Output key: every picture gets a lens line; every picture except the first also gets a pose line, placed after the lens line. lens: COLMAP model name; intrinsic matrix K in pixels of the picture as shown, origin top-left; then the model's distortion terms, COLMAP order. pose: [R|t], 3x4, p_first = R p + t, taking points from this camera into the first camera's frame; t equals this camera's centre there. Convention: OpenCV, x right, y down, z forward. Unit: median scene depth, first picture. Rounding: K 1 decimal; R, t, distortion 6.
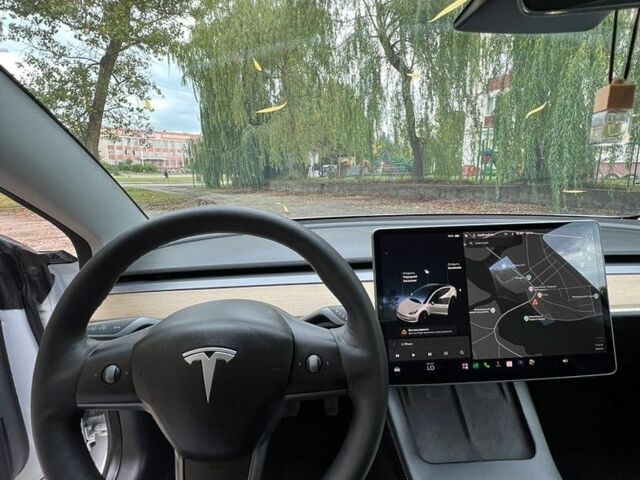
lens RADIAL K [[341.3, 0, 320.0], [0, 341.3, 240.0], [0, 0, 1]] dist [-0.001117, -0.002350]
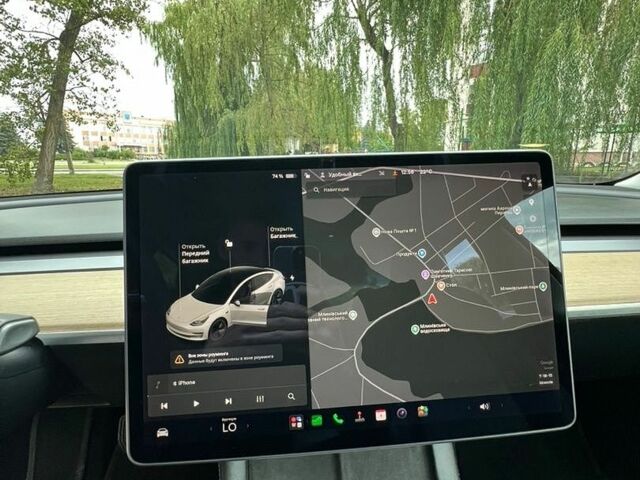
lens RADIAL K [[341.3, 0, 320.0], [0, 341.3, 240.0], [0, 0, 1]] dist [-0.001117, -0.002350]
pose [[0.998957, -0.004604, 0.045436, 0.020532], [0.003132, 0.999470, 0.032411, 0.003399], [-0.045561, -0.032235, 0.998441, 0.022607]]
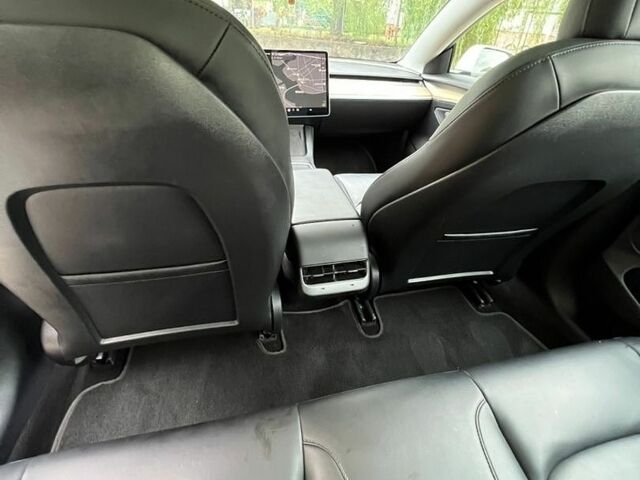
lens RADIAL K [[341.3, 0, 320.0], [0, 341.3, 240.0], [0, 0, 1]] dist [-0.001117, -0.002350]
pose [[0.974773, -0.052597, 0.216911, 0.007947], [-0.029896, 0.932312, 0.360417, 0.016035], [-0.221185, -0.357809, 0.907221, -0.082809]]
